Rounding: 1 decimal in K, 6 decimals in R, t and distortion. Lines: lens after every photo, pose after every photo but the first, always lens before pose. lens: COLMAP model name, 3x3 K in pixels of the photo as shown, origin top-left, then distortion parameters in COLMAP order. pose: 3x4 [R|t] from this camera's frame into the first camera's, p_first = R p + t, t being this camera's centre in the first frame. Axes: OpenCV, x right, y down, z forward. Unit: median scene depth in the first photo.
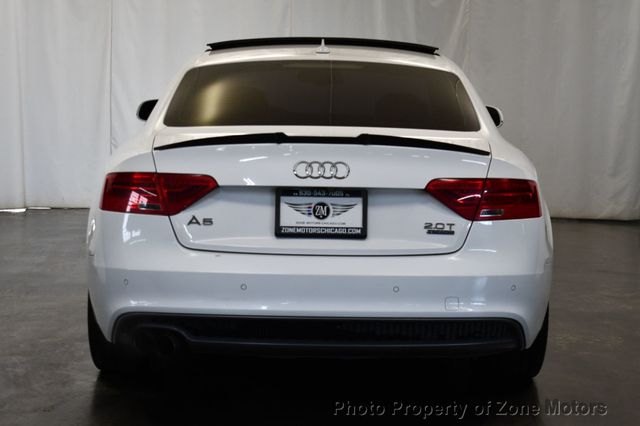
lens RADIAL K [[1339.8, 0, 320.0], [0, 1339.8, 214.2], [0, 0, 1]] dist [-0.117925, 0.000000]
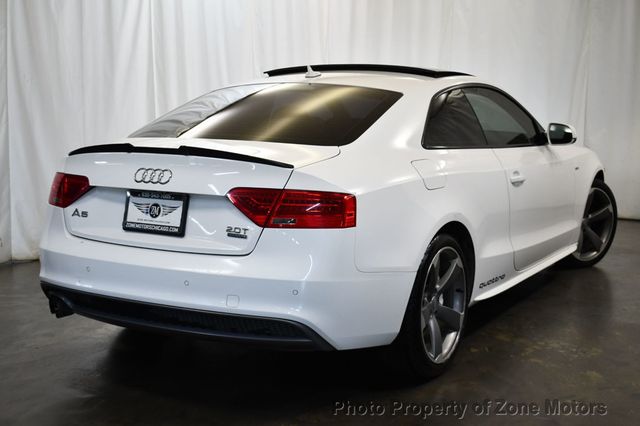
lens RADIAL K [[956.2, 0, 319.4], [0, 956.2, 210.2], [0, 0, 1]] dist [-0.044681, 0.000000]
pose [[0.871602, 0.056290, -0.486972, 0.535056], [-0.052008, 0.998397, 0.022320, -0.029084], [0.487448, 0.005873, 0.873132, 0.338284]]
